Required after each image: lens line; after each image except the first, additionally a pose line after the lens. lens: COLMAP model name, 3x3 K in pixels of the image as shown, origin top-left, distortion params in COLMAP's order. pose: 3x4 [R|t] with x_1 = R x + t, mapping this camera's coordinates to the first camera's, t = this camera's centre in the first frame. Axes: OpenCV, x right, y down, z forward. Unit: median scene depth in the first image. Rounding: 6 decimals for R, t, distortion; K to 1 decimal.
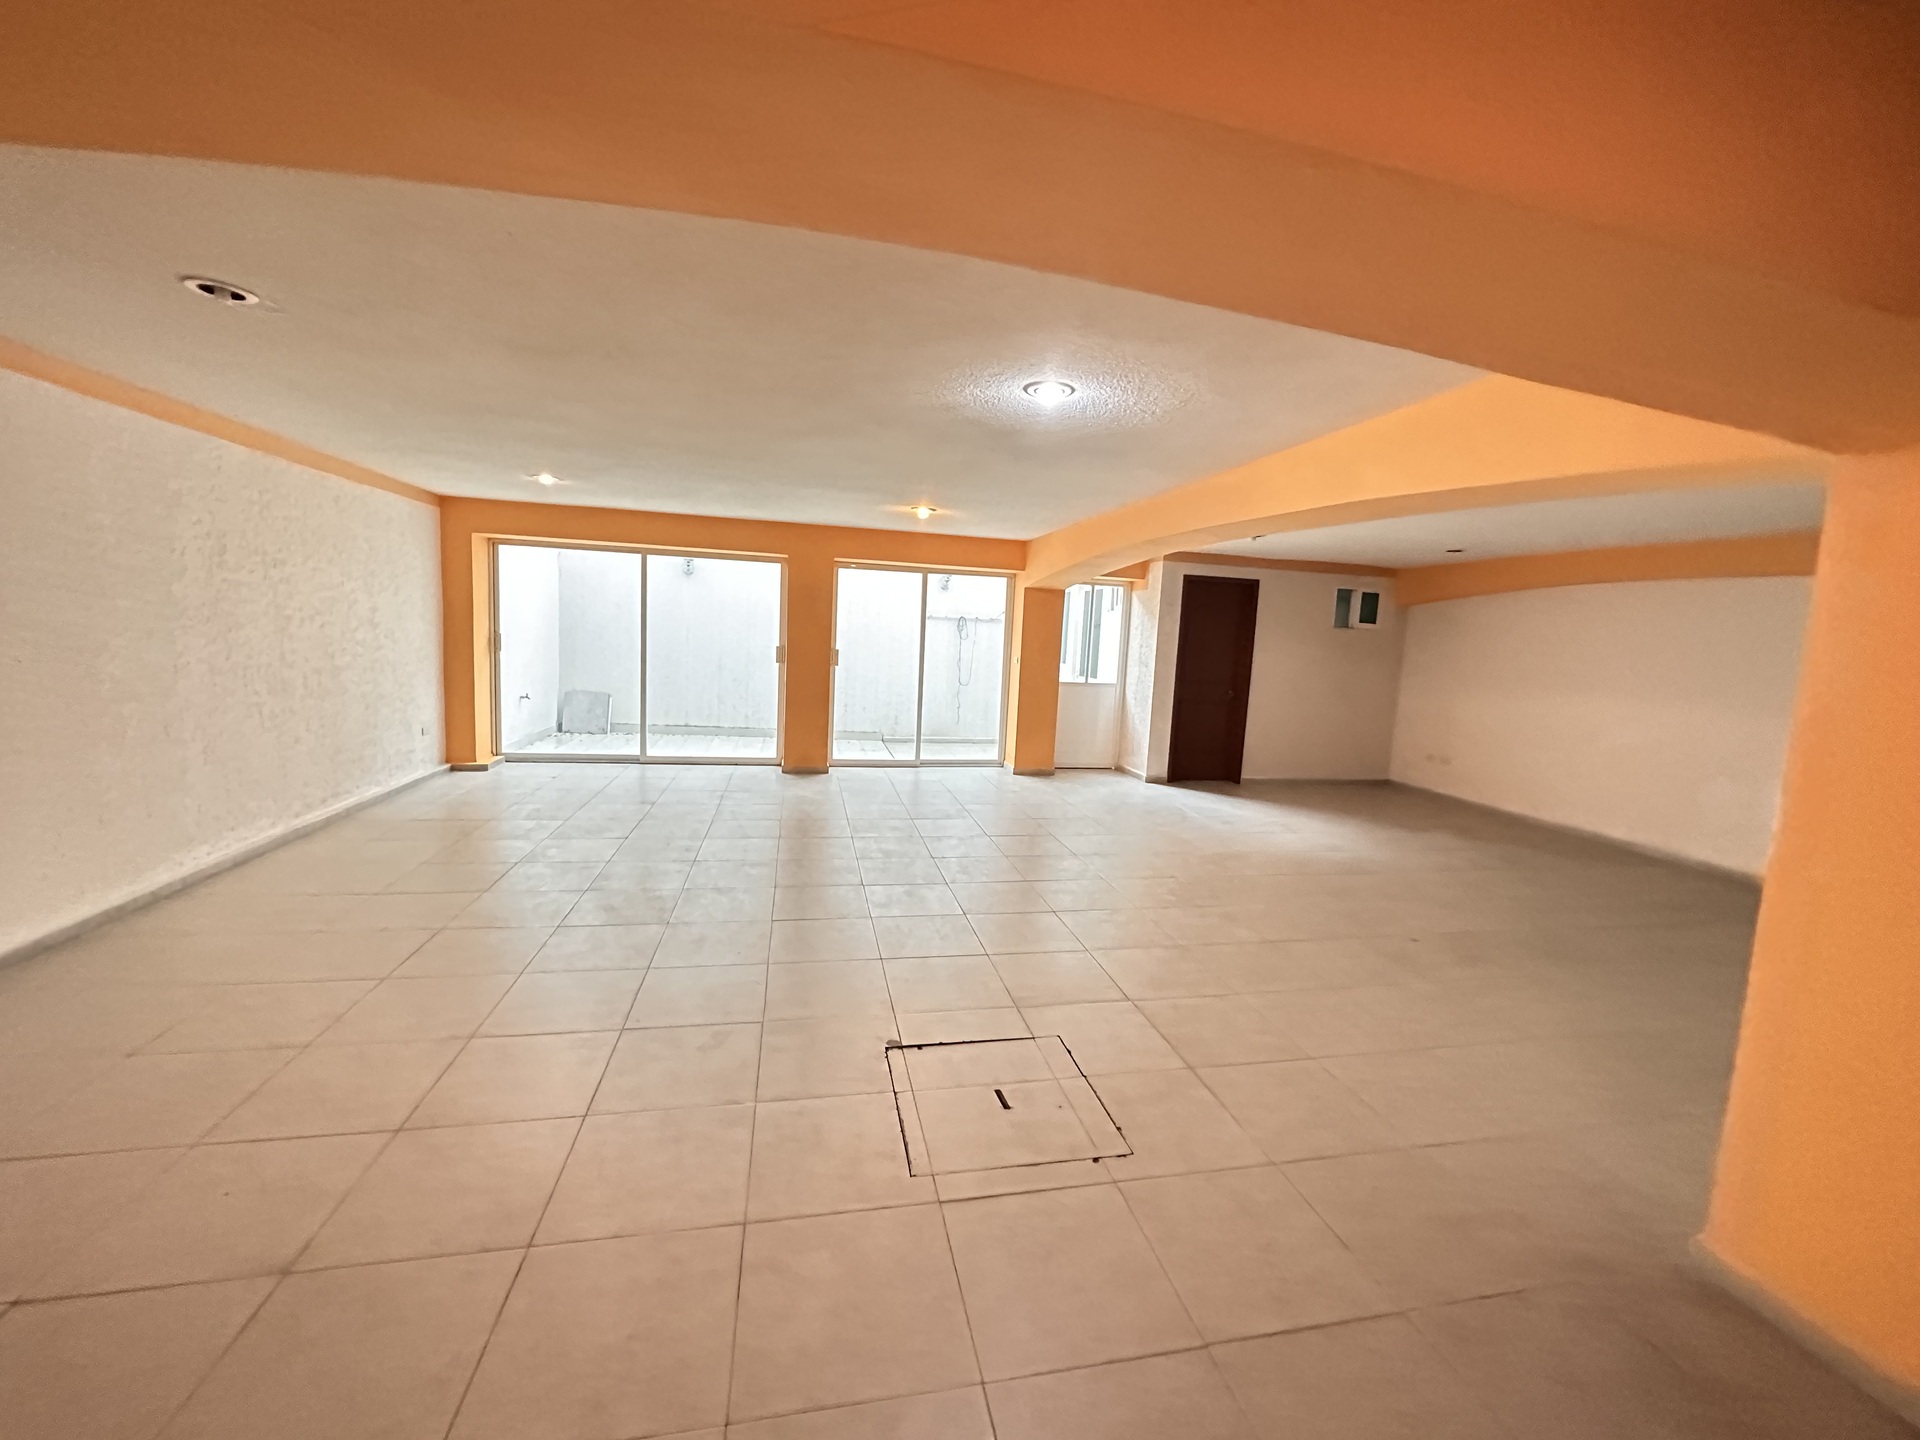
lens RADIAL K [[761.3, 0, 963.0], [0, 761.3, 722.1], [0, 0, 1]] dist [-0.006654, 0.002121]
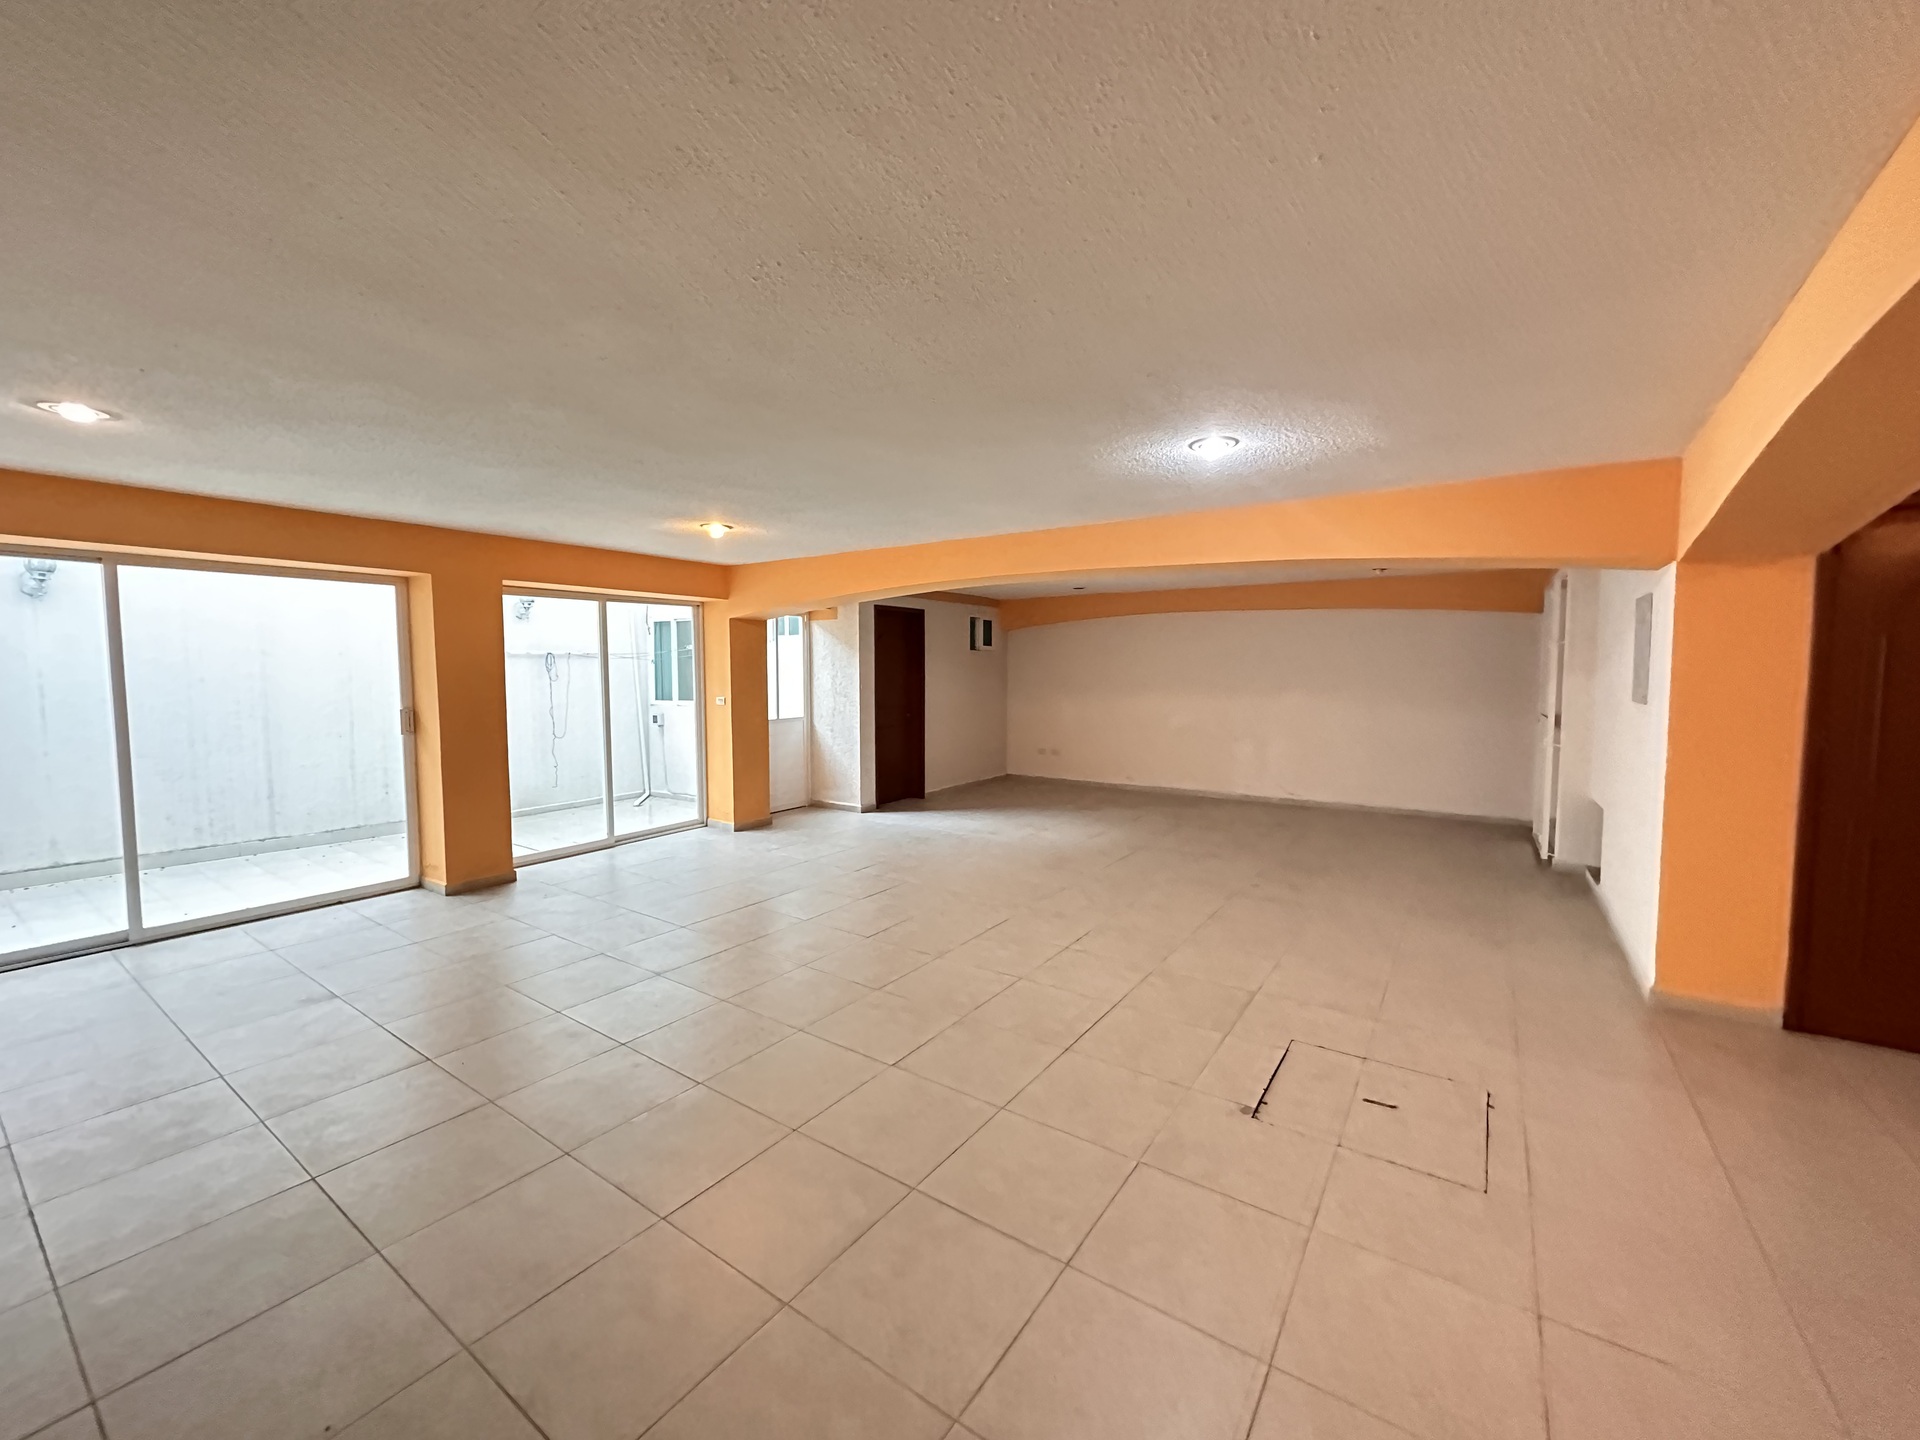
lens RADIAL K [[761.3, 0, 966.2], [0, 761.3, 714.1], [0, 0, 1]] dist [-0.006654, 0.002121]
pose [[0.723358, -0.092817, 0.684206, -0.323030], [0.118588, 0.992900, 0.009319, -0.040898], [-0.680213, 0.074398, 0.729229, 0.172466]]
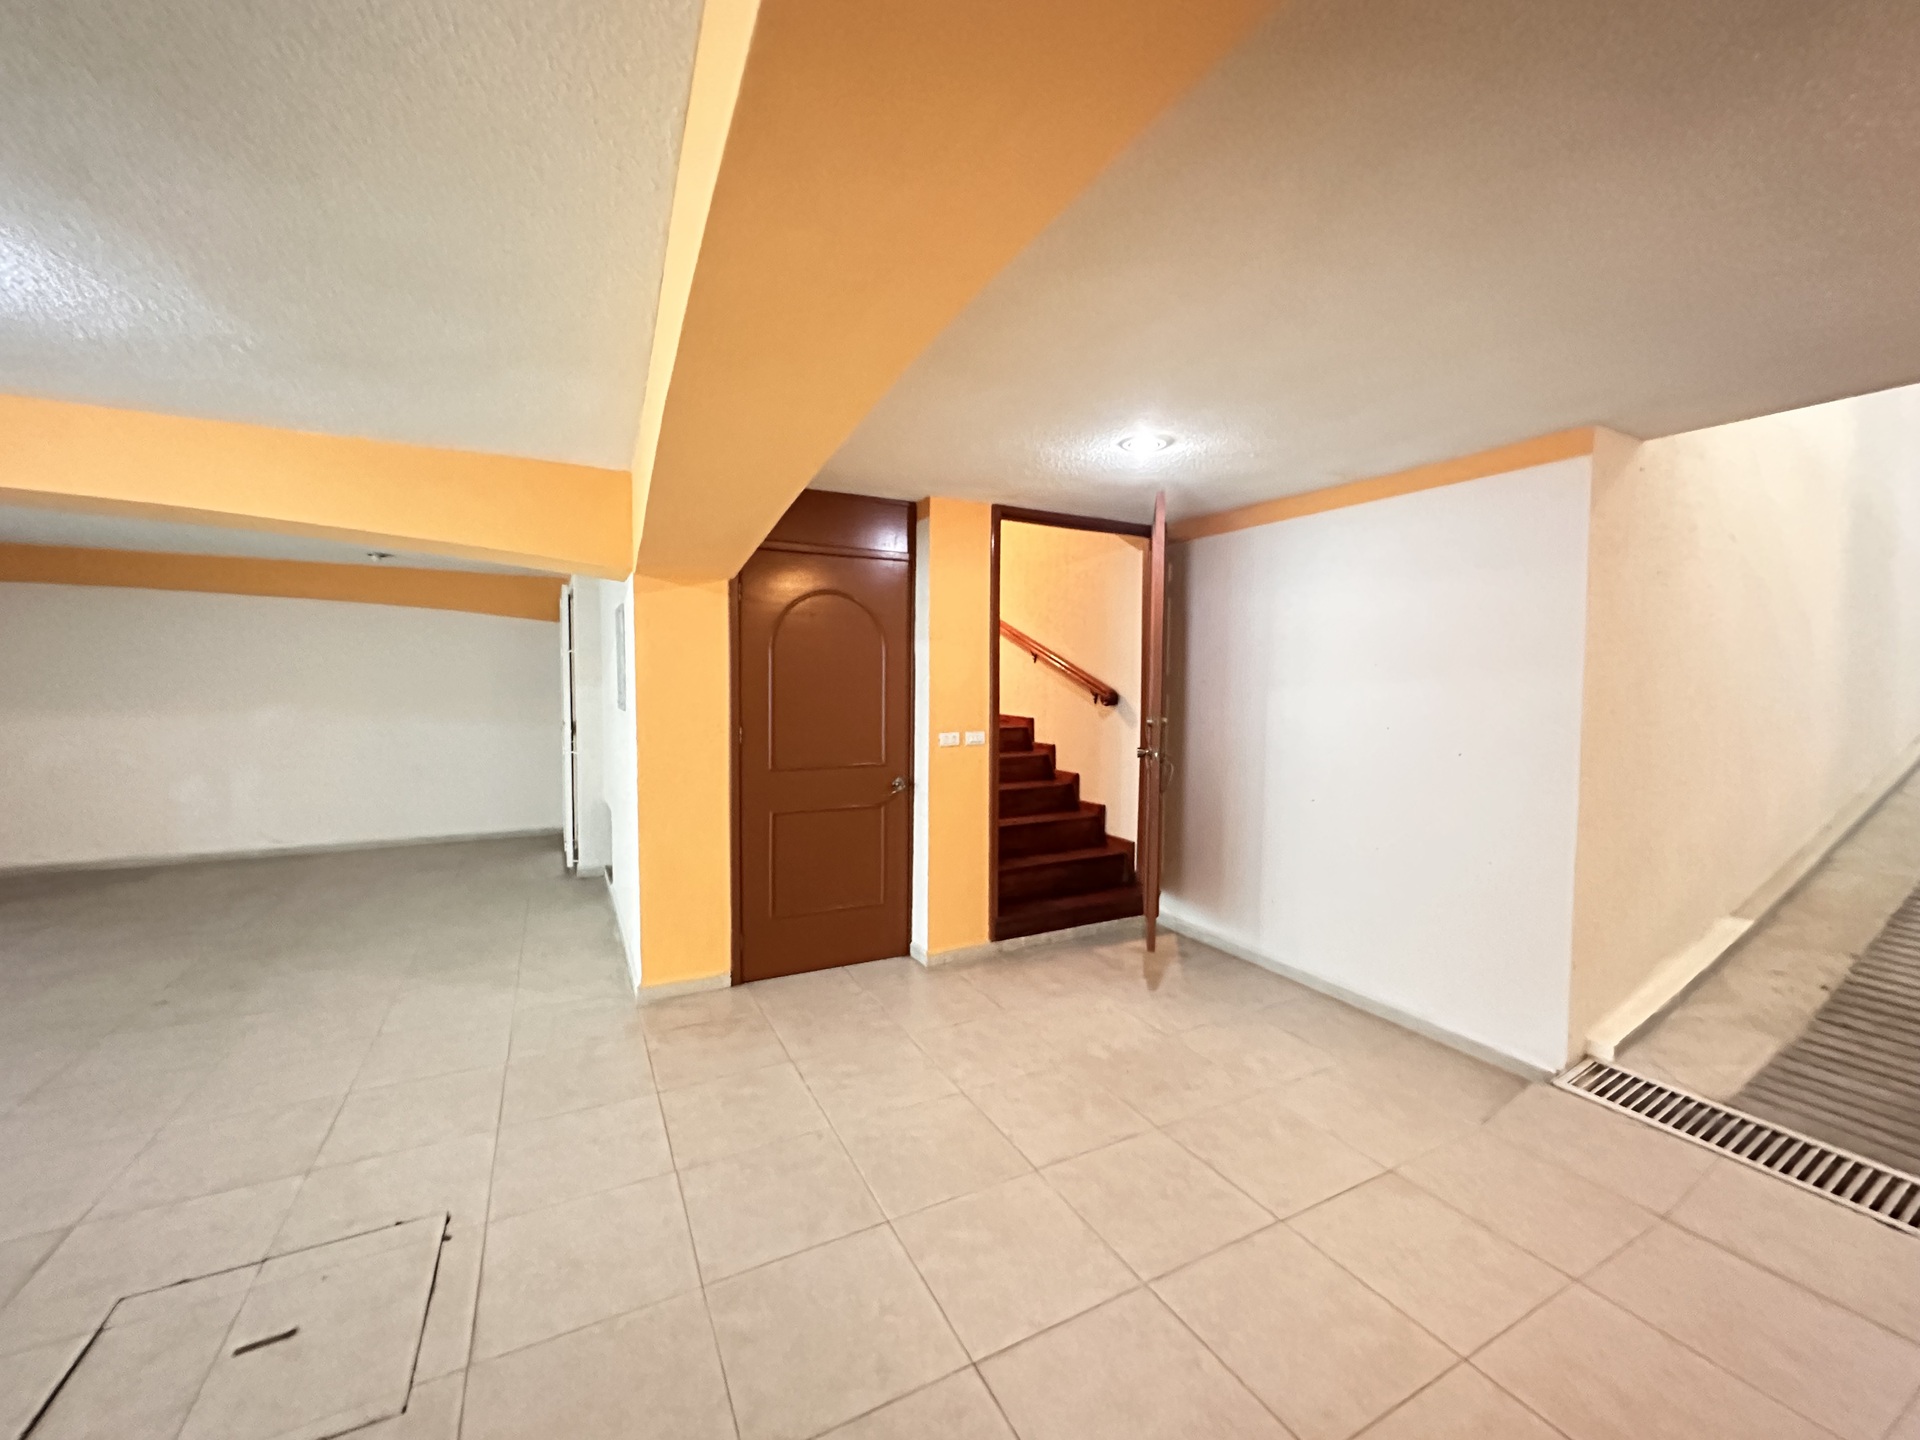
lens RADIAL K [[761.3, 0, 959.2], [0, 761.3, 718.8], [0, 0, 1]] dist [-0.006654, 0.002121]
pose [[-0.269467, -0.103274, 0.957456, -0.223760], [0.092070, 0.986916, 0.132364, -0.032329], [-0.958598, 0.123821, -0.256432, 0.149000]]
